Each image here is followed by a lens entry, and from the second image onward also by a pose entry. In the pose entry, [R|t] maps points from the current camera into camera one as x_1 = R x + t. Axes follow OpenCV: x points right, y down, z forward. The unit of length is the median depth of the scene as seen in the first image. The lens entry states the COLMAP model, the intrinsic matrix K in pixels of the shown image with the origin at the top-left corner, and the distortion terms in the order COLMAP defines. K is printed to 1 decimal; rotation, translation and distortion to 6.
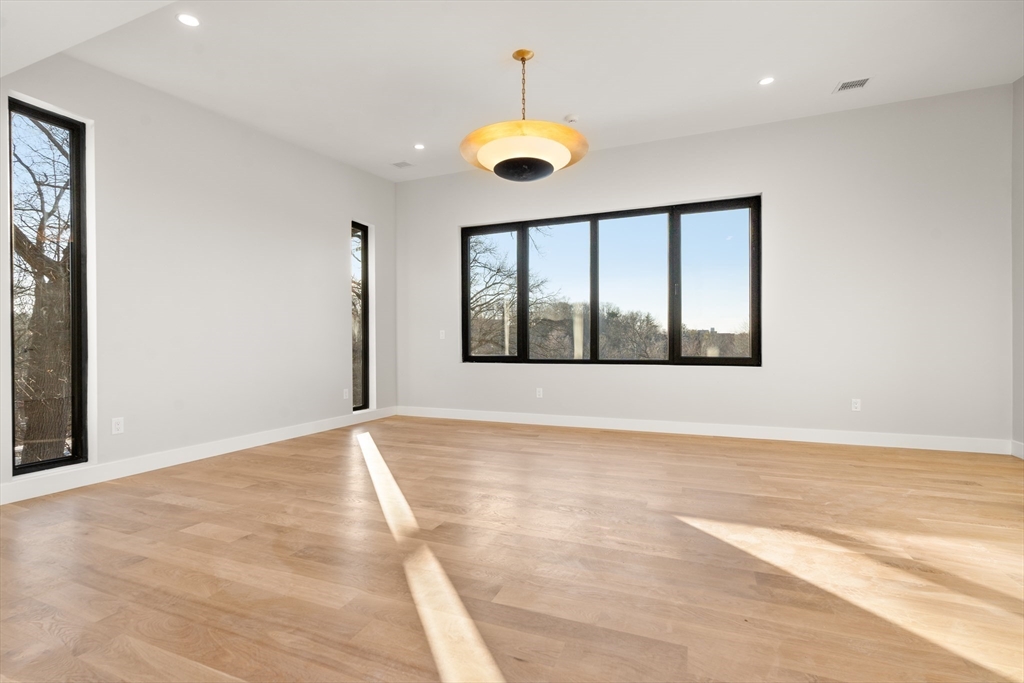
lens RADIAL K [[452.7, 0, 515.0], [0, 452.7, 347.1], [0, 0, 1]] dist [-0.002172, 0.000299]
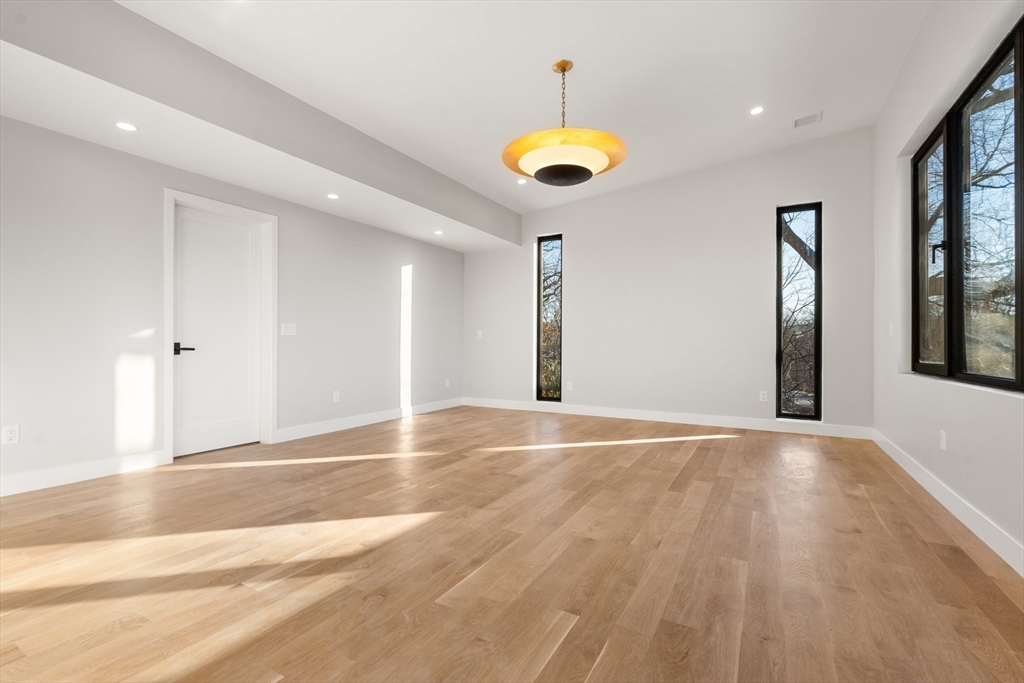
lens RADIAL K [[452.7, 0, 519.6], [0, 452.7, 345.0], [0, 0, 1]] dist [-0.002172, 0.000299]
pose [[-0.124177, 0.003982, -0.992252, 1.709990], [-0.003463, 0.999984, 0.004447, -0.016482], [0.992254, 0.003988, -0.124161, 1.667663]]
